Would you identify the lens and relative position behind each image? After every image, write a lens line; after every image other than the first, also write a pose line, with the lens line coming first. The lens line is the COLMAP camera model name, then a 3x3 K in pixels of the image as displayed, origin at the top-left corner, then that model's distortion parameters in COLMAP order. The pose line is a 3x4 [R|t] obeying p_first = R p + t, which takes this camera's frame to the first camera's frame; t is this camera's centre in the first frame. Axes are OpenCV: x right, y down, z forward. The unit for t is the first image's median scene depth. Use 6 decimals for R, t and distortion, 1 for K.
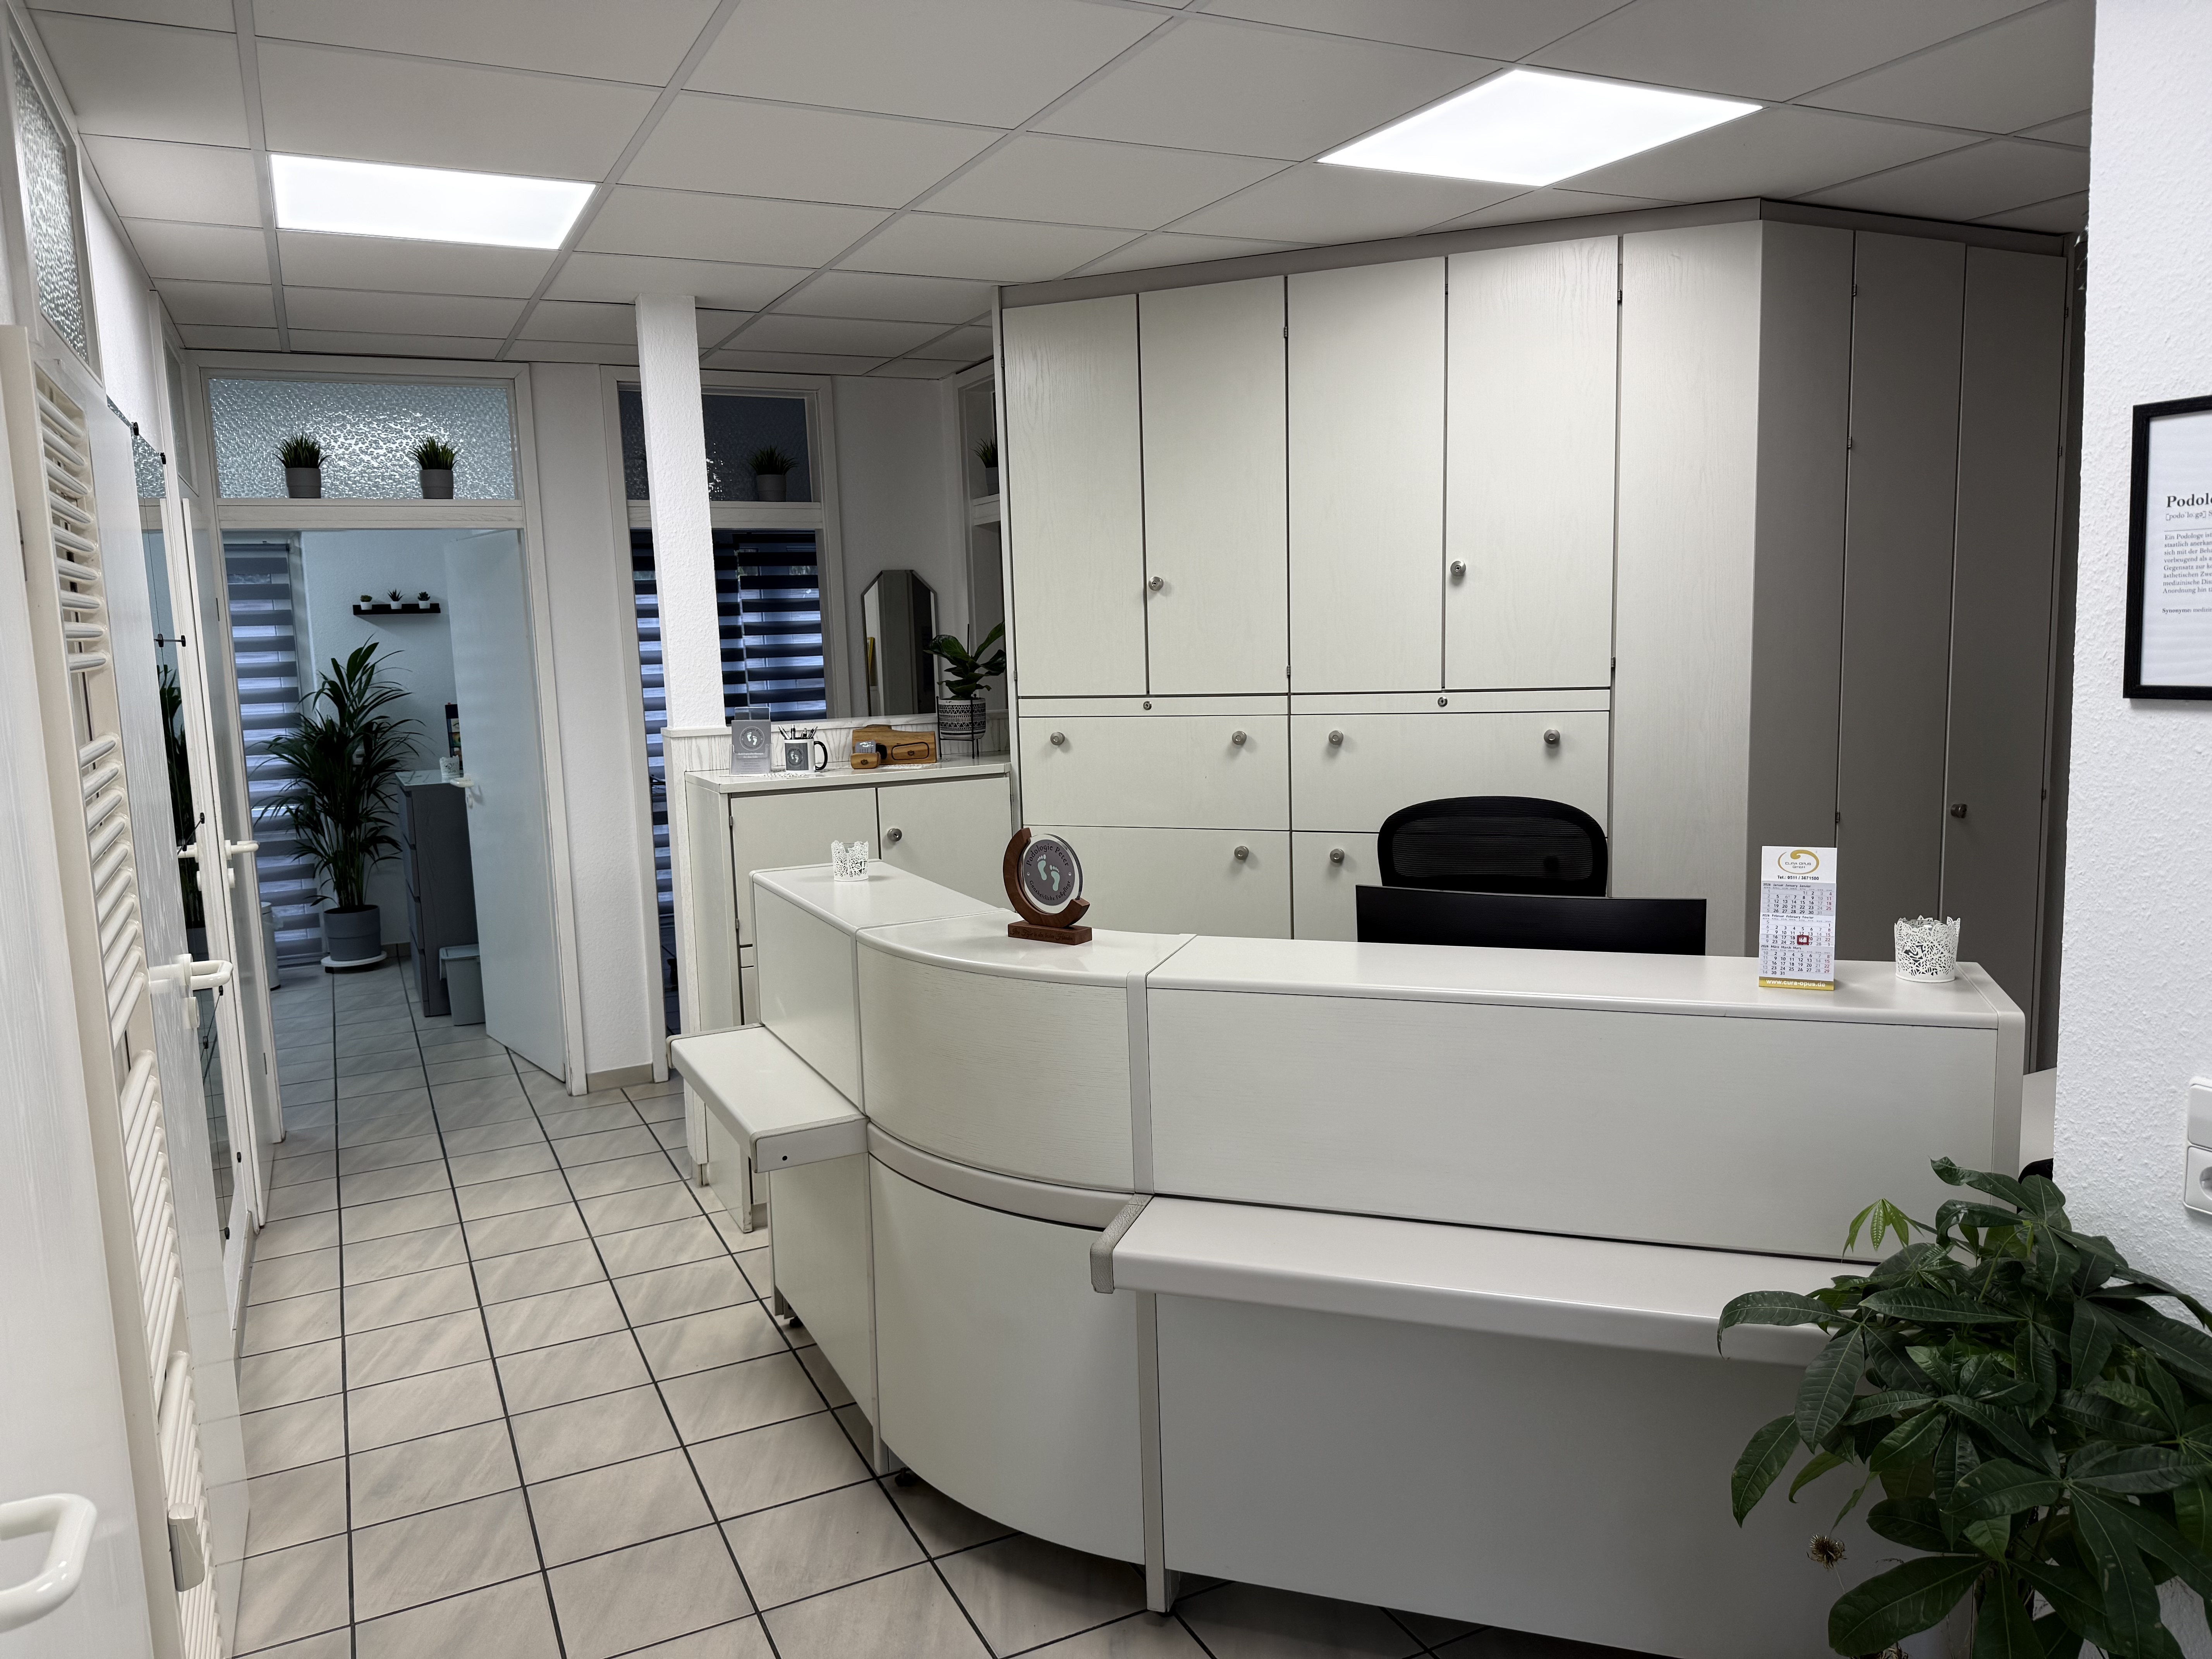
lens RADIAL K [[1563.7, 0, 1093.6], [0, 1563.7, 833.1], [0, 0, 1]] dist [0.088184, -0.171062]
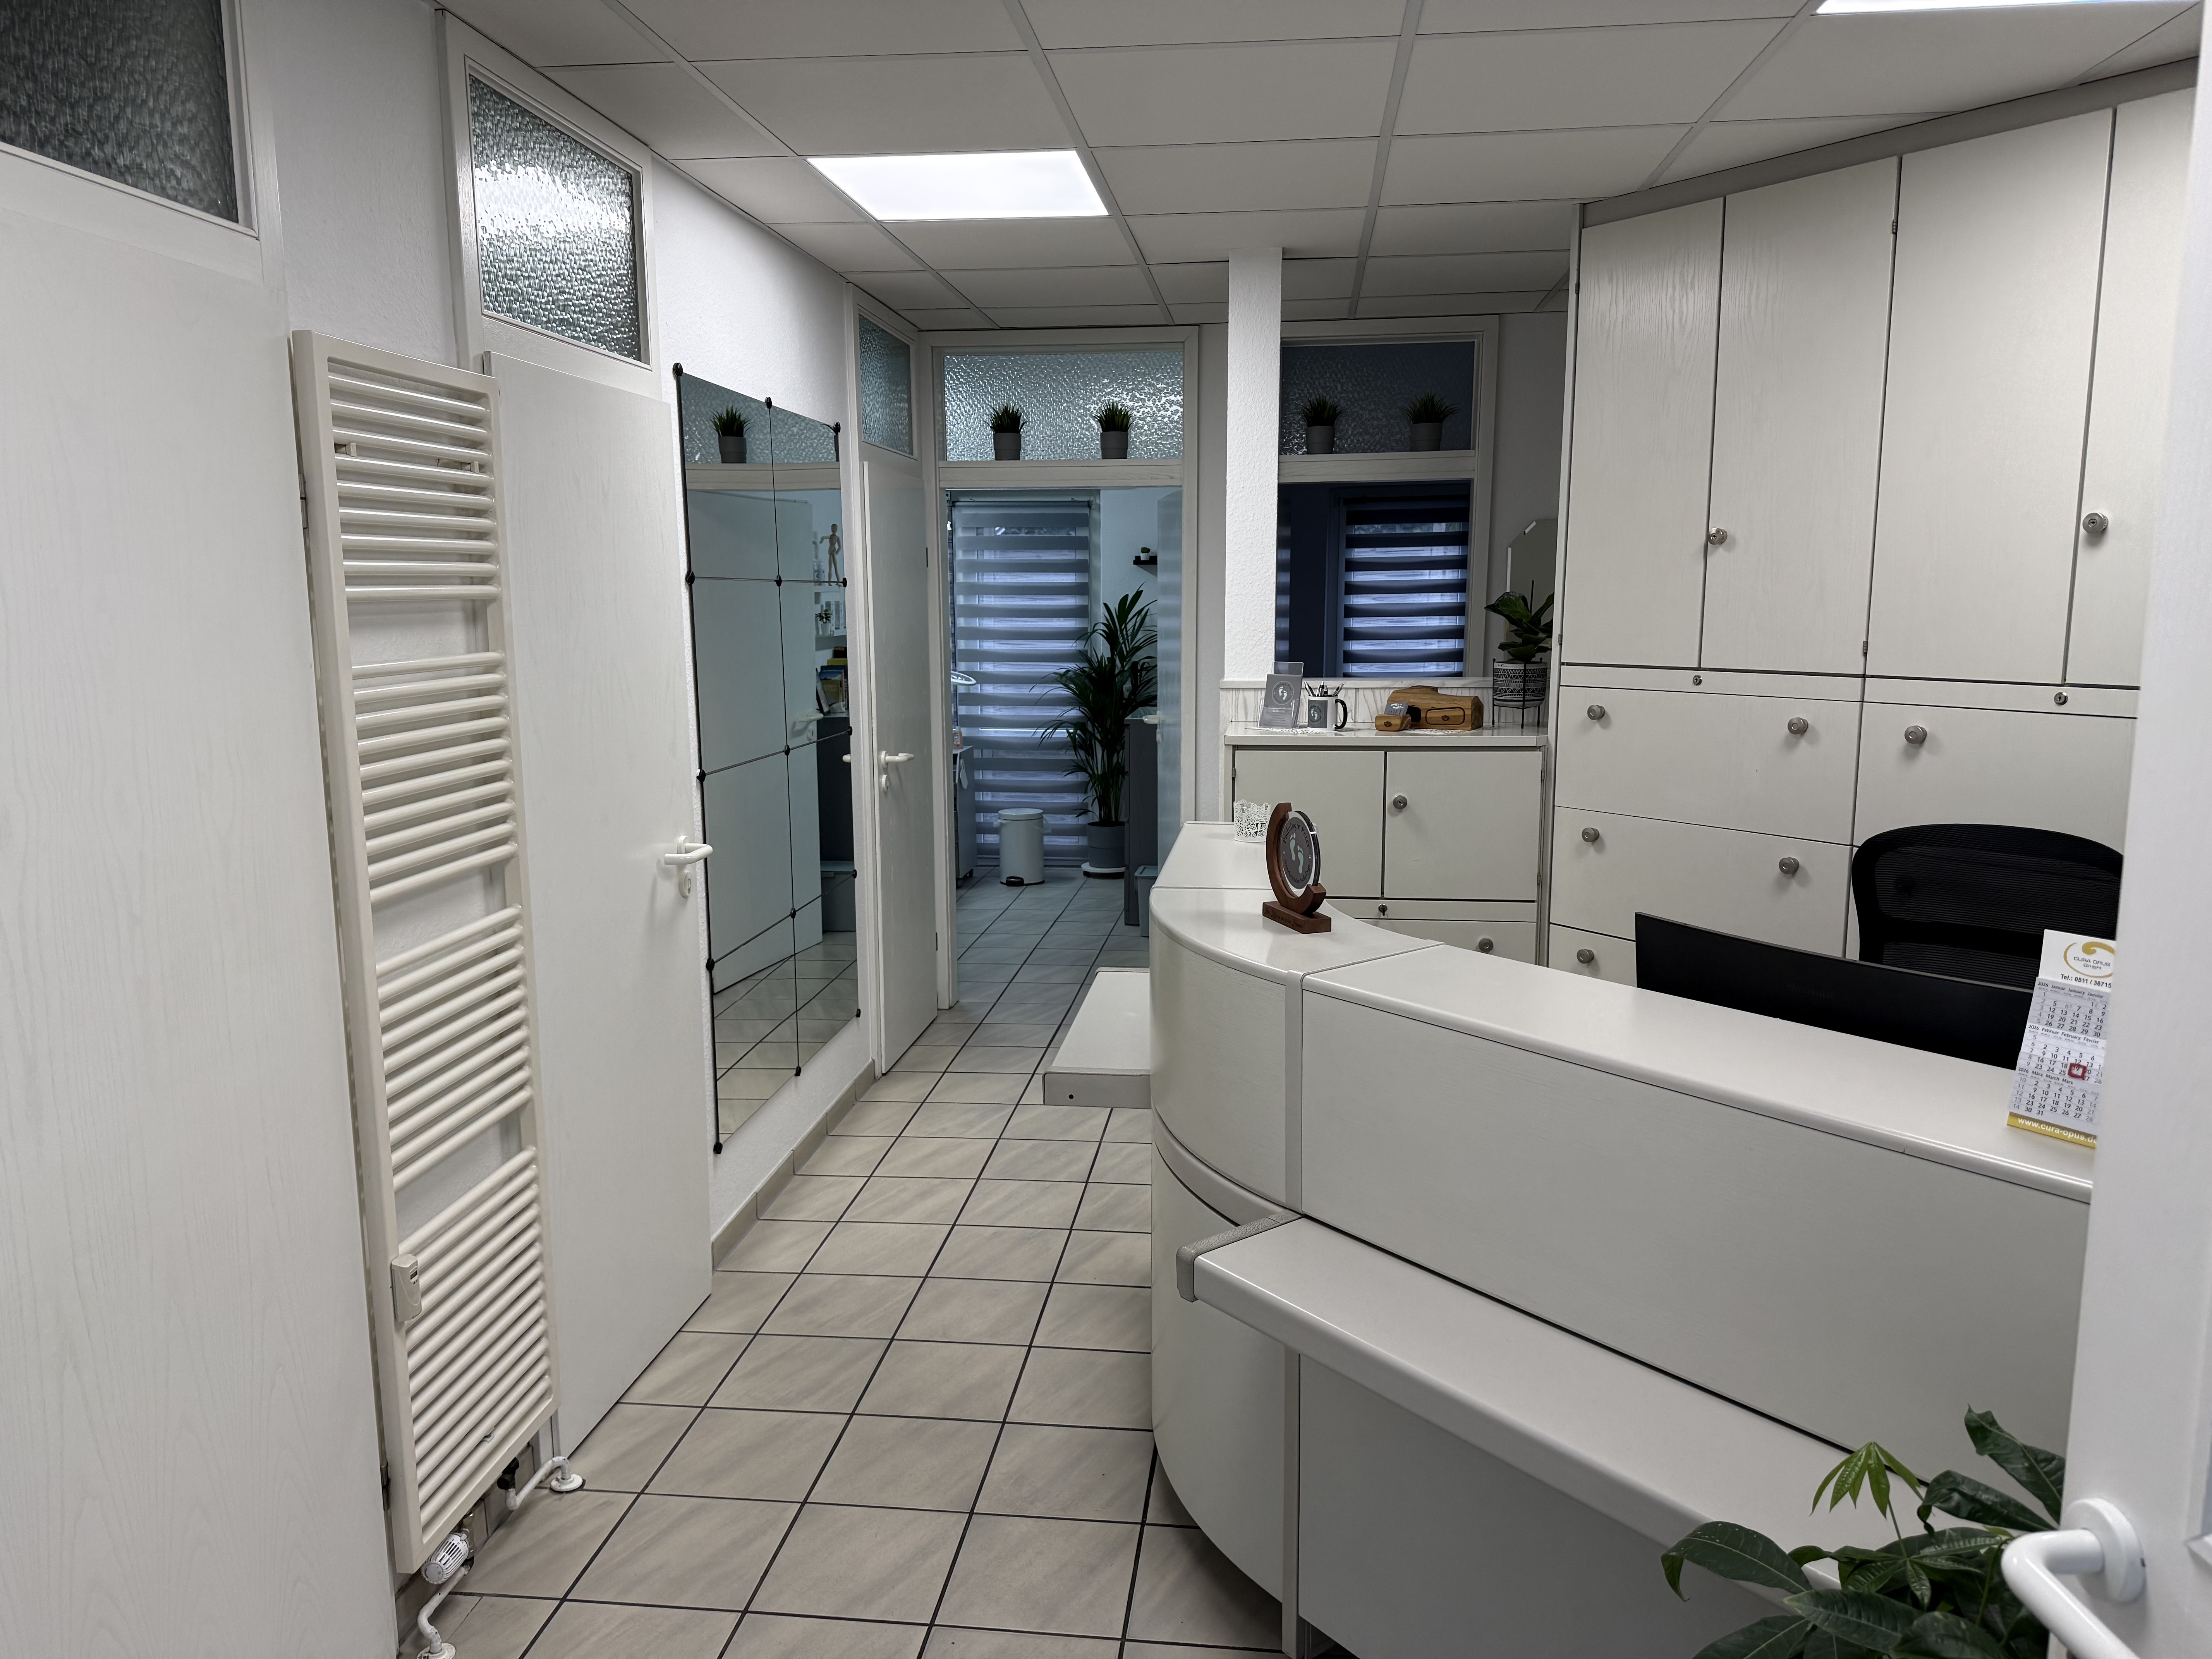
lens RADIAL K [[1541.0, 0, 1127.8], [0, 1541.0, 850.4], [0, 0, 1]] dist [0.145260, -0.342726]
pose [[0.833769, 0.115753, -0.539843, 0.247612], [-0.092653, 0.993244, 0.069871, -0.020052], [0.544284, -0.008239, 0.838861, 0.113269]]
